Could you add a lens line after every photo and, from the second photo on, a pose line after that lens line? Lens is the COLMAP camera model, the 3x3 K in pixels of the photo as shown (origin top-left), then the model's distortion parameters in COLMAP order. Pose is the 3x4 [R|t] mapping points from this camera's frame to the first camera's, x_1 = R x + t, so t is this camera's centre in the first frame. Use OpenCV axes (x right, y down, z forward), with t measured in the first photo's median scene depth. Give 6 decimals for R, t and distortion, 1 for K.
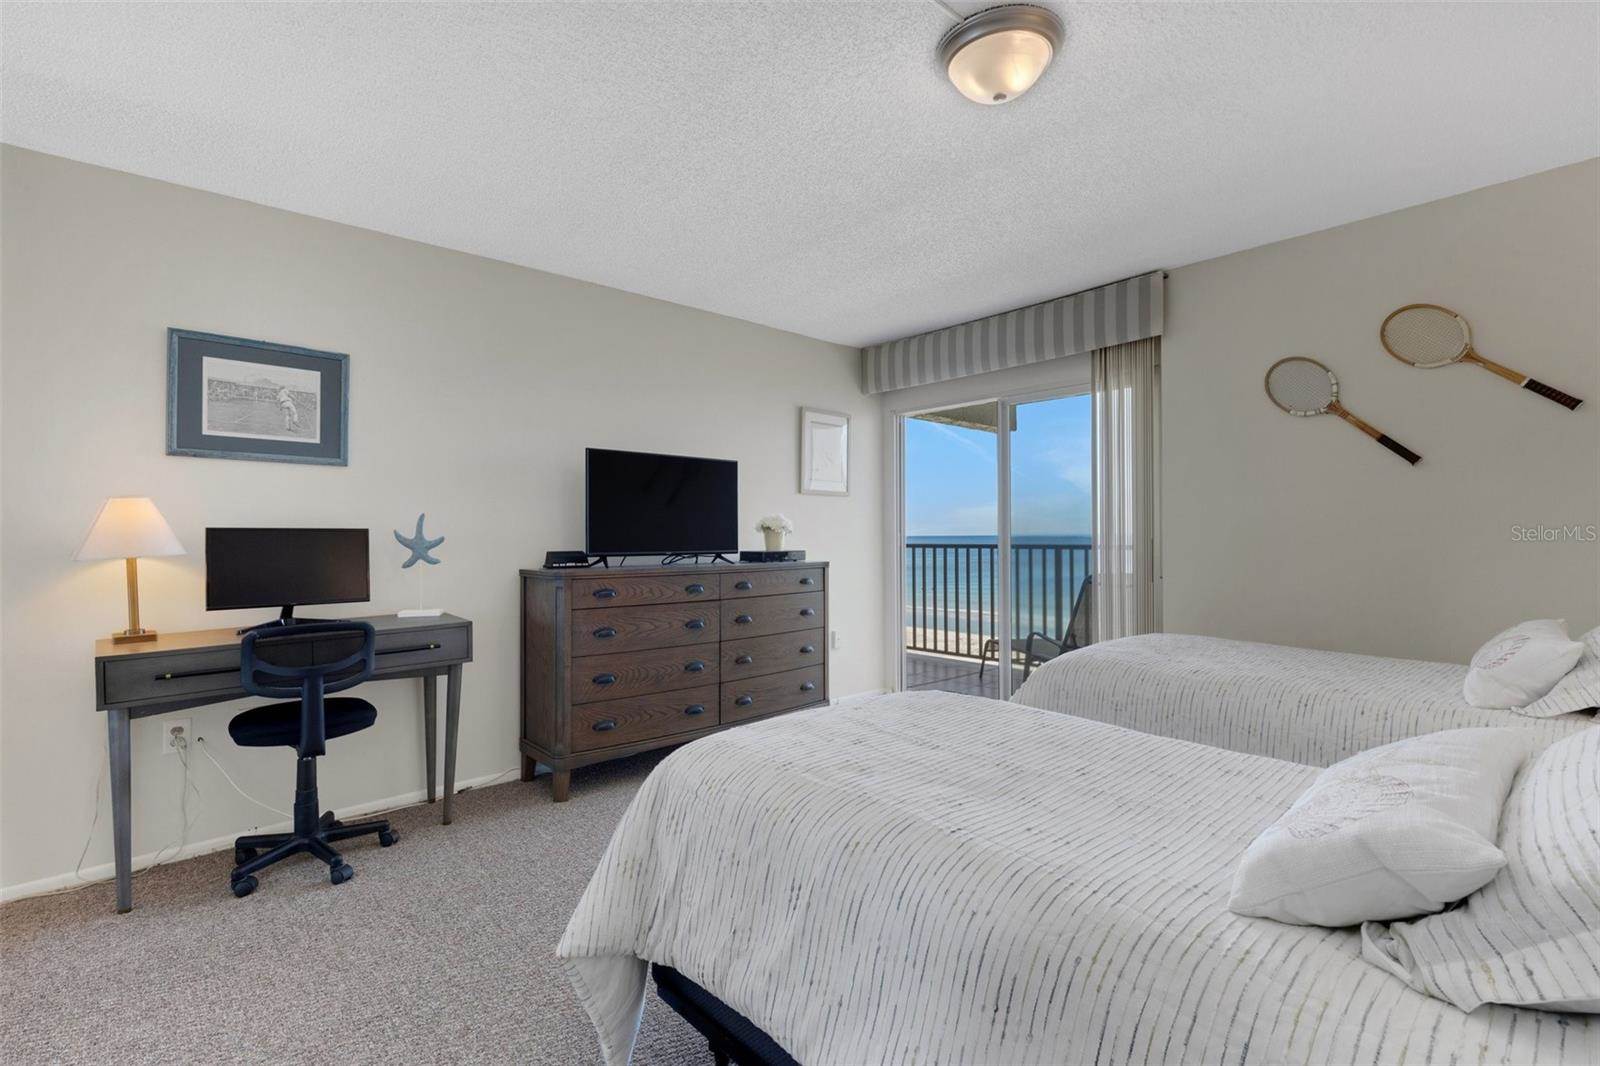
lens RADIAL K [[739.0, 0, 798.8], [0, 739.0, 528.5], [0, 0, 1]] dist [0.005914, 0.000873]
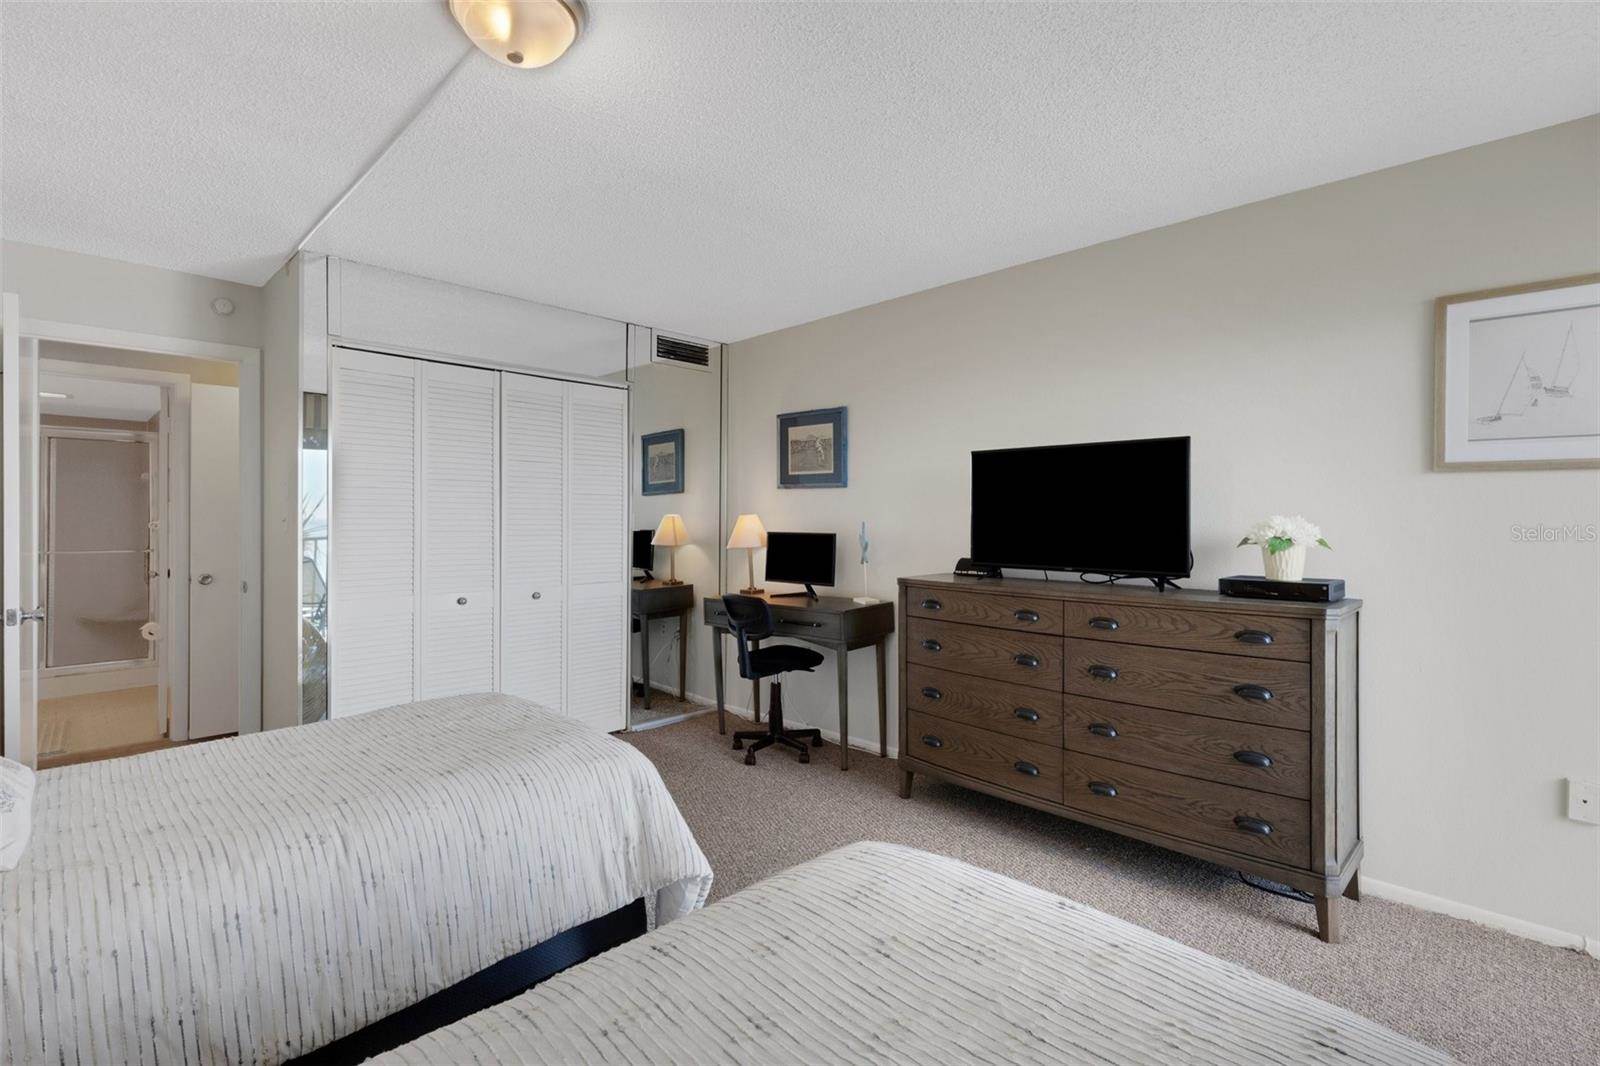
lens RADIAL K [[739.0, 0, 796.7], [0, 739.0, 537.2], [0, 0, 1]] dist [0.005914, 0.000873]
pose [[0.034750, 0.017898, -0.999236, 0.756691], [-0.009554, 0.999800, 0.017576, -0.015394], [0.999350, 0.008936, 0.034914, 0.863627]]
